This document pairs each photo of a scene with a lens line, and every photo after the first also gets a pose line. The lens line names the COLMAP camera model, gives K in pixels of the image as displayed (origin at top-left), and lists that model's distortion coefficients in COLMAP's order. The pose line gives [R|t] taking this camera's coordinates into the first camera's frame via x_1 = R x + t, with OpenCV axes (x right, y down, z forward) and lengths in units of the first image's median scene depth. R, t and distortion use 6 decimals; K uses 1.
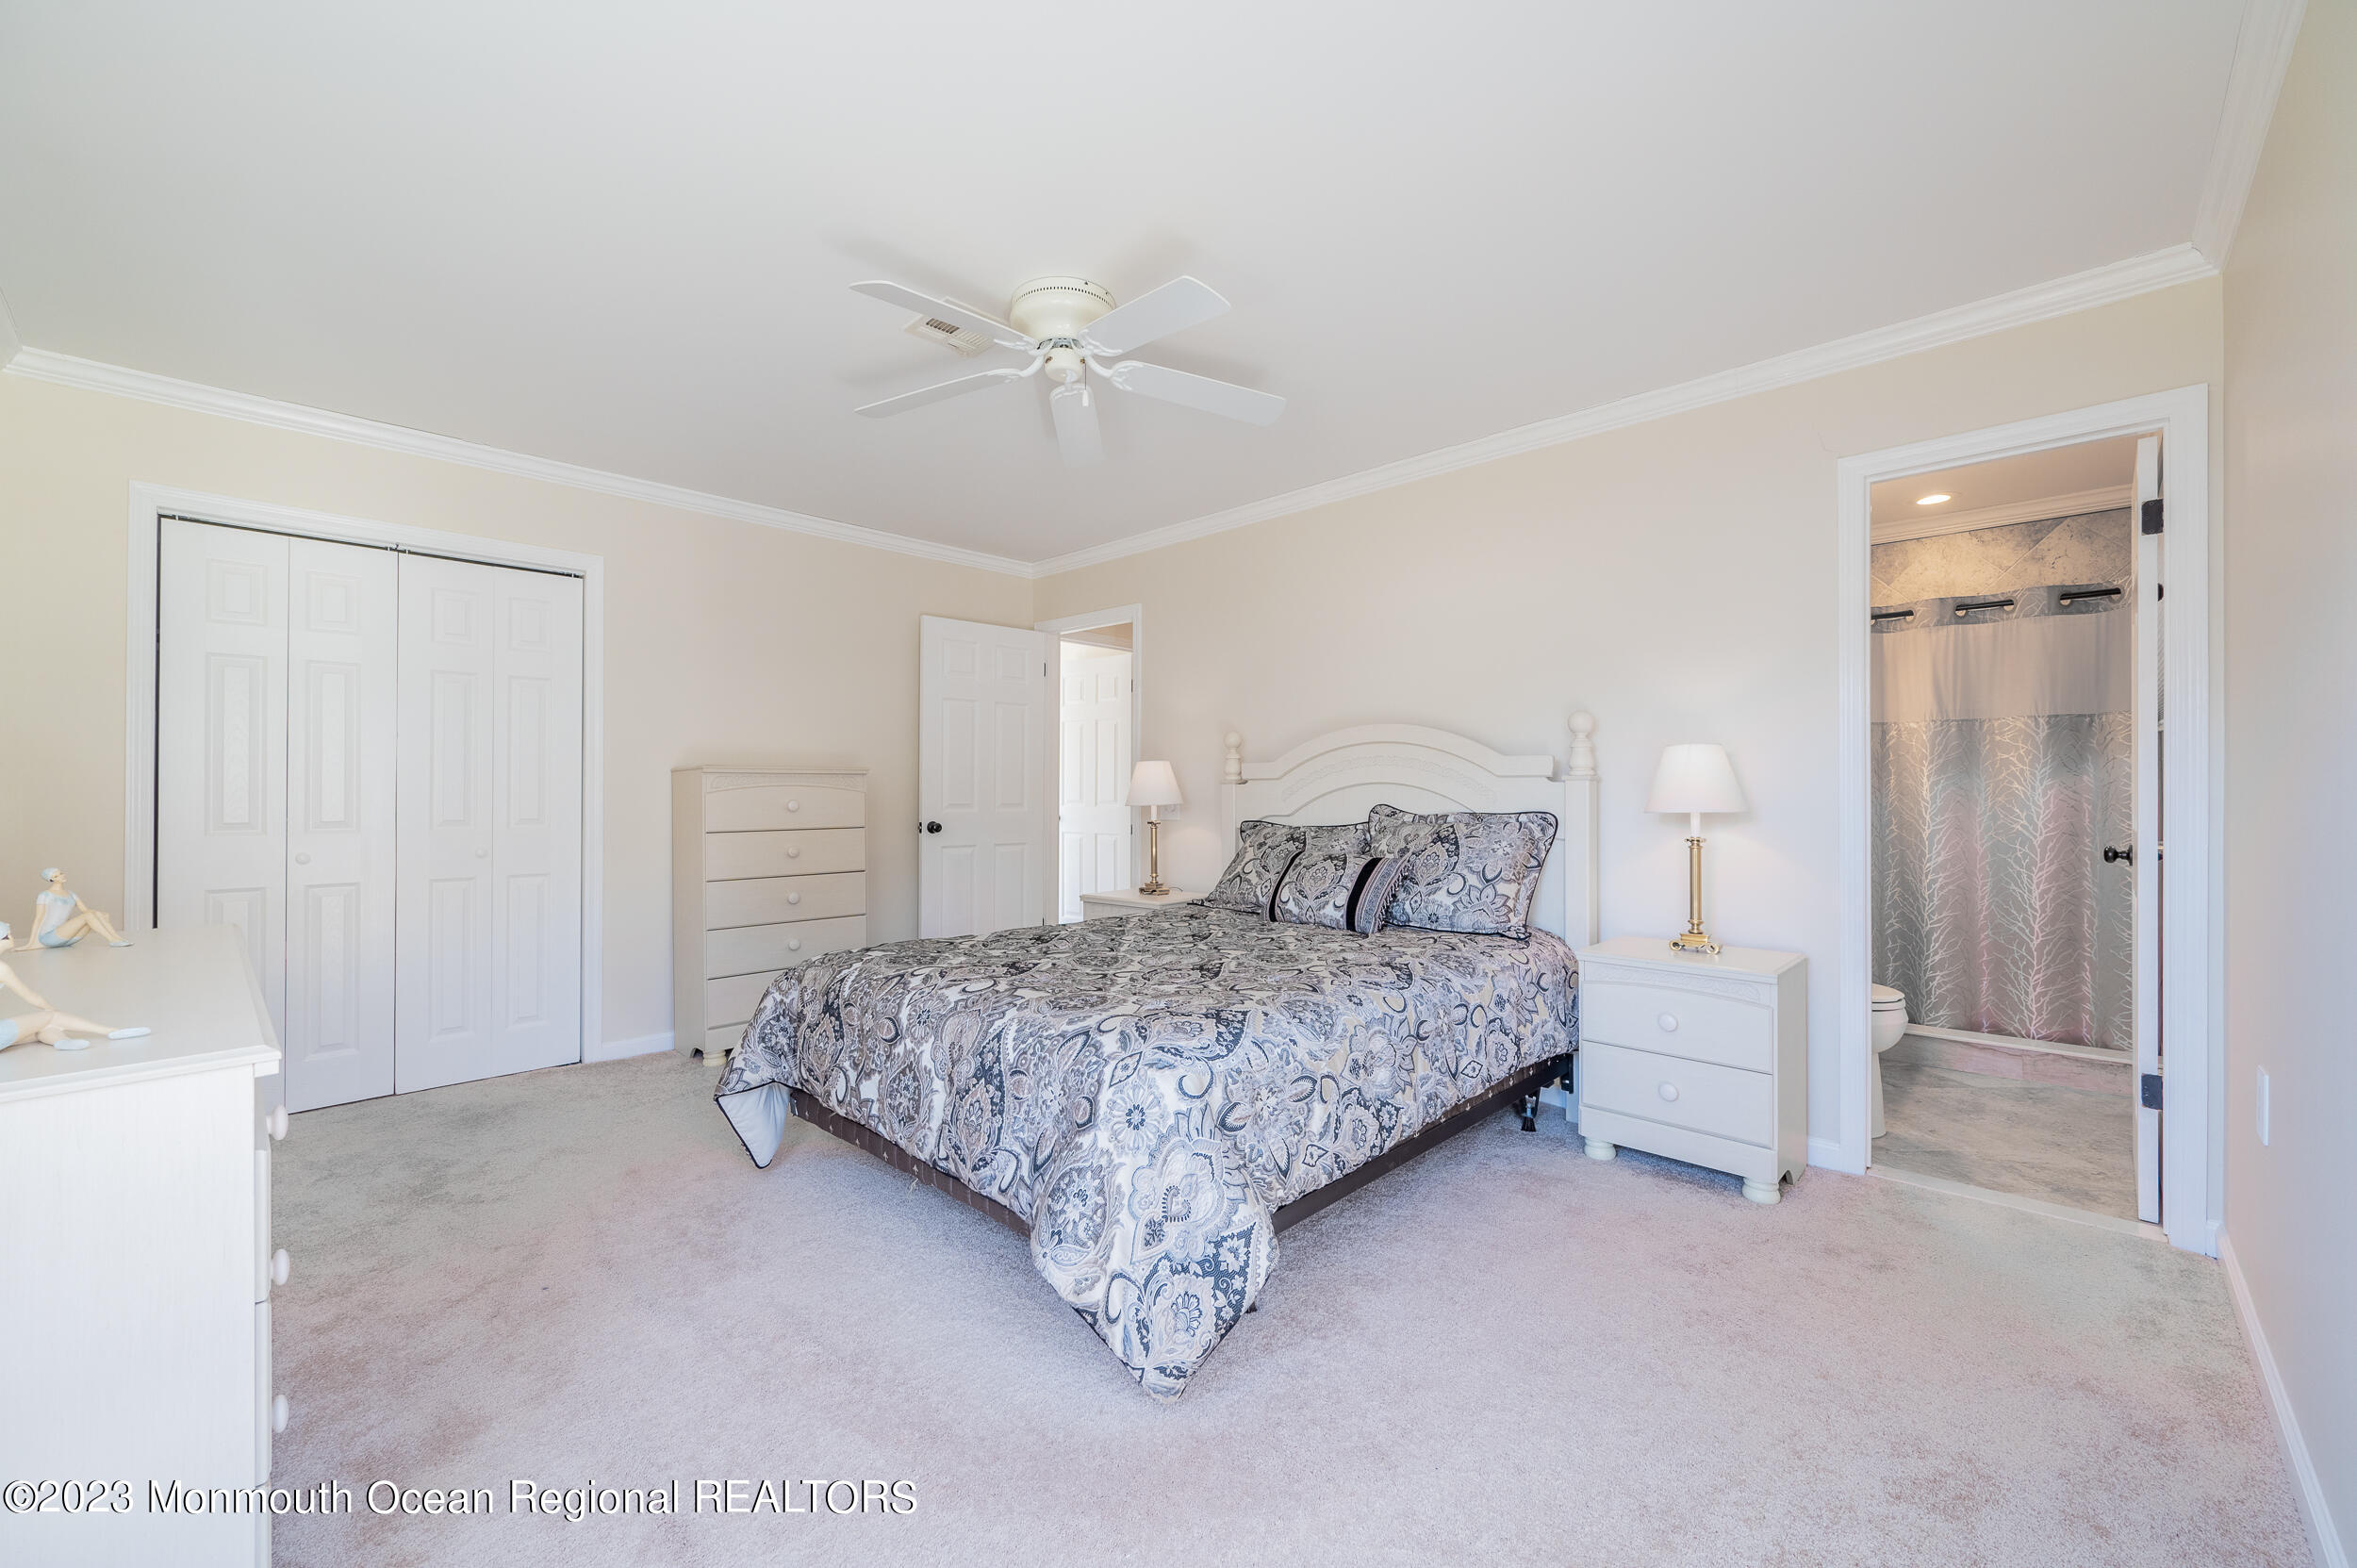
lens RADIAL K [[944.5, 0, 1167.0], [0, 944.5, 786.1], [0, 0, 1]] dist [-0.000625, -0.000412]
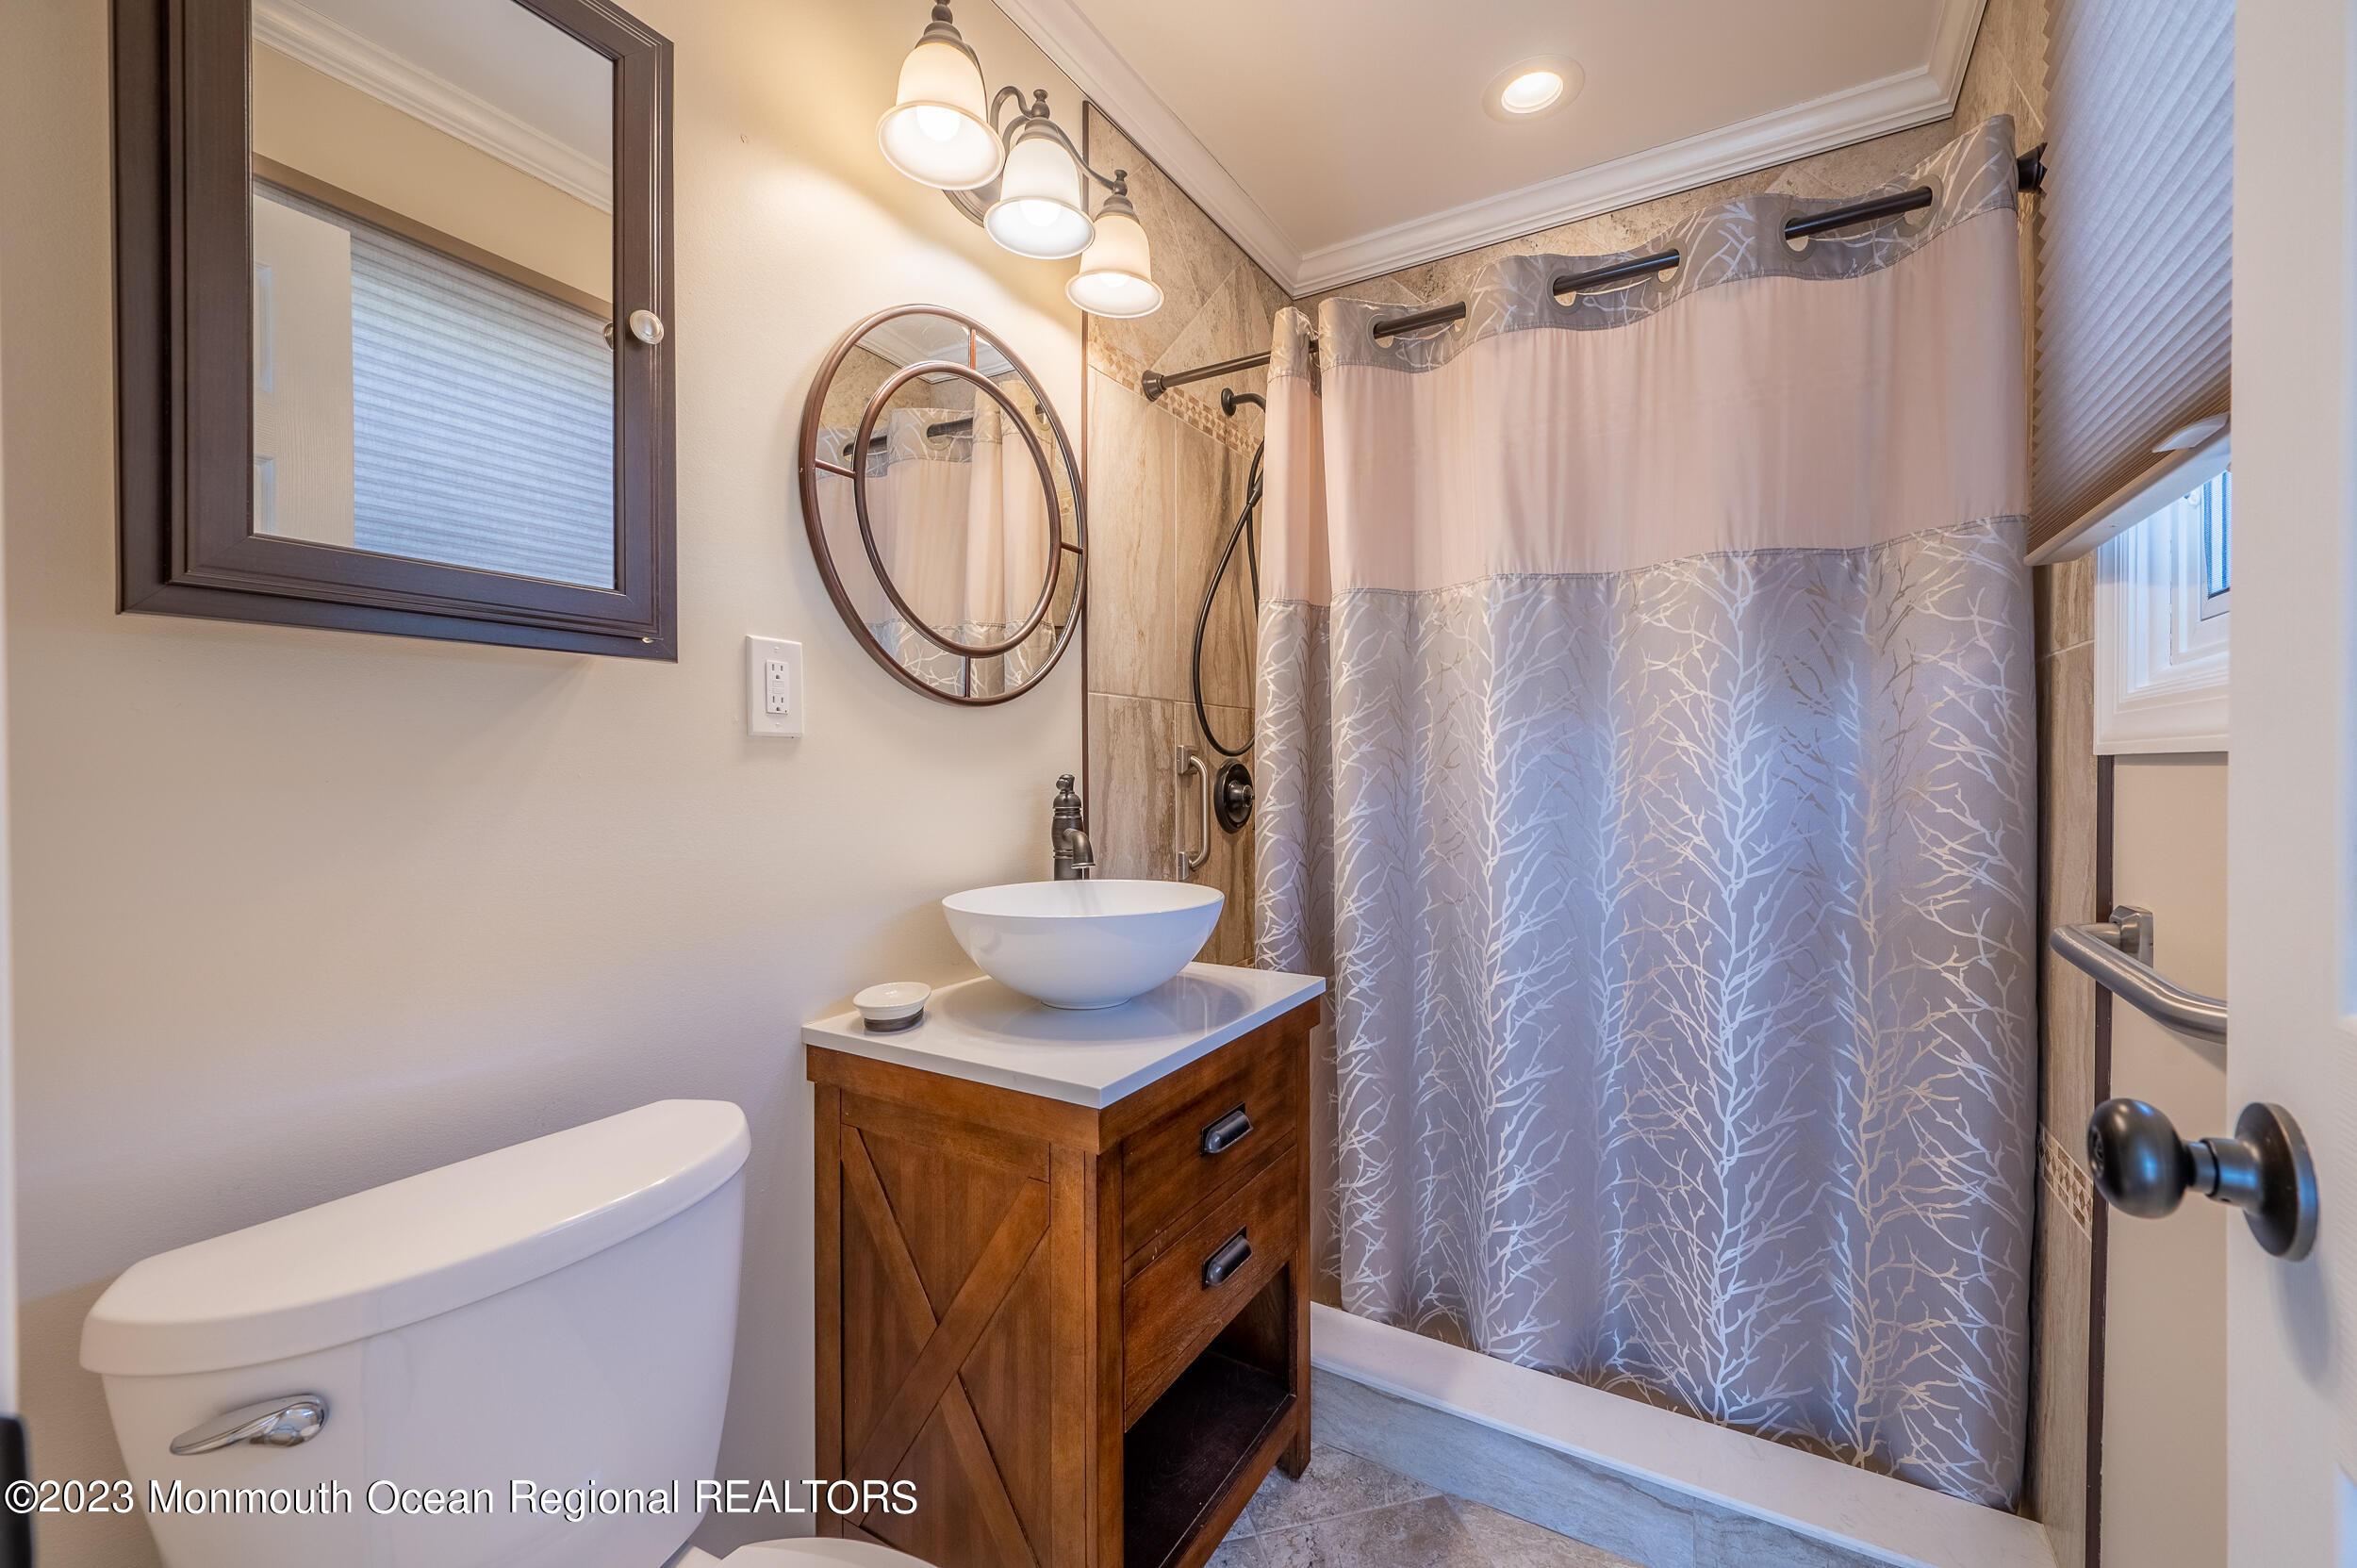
lens RADIAL K [[944.5, 0, 1189.1], [0, 944.5, 771.8], [0, 0, 1]] dist [-0.000625, -0.000412]
pose [[0.974624, -0.007896, 0.223710, 0.608932], [0.005188, 0.999906, 0.012691, 0.005489], [-0.223789, -0.011208, 0.974573, 0.661395]]
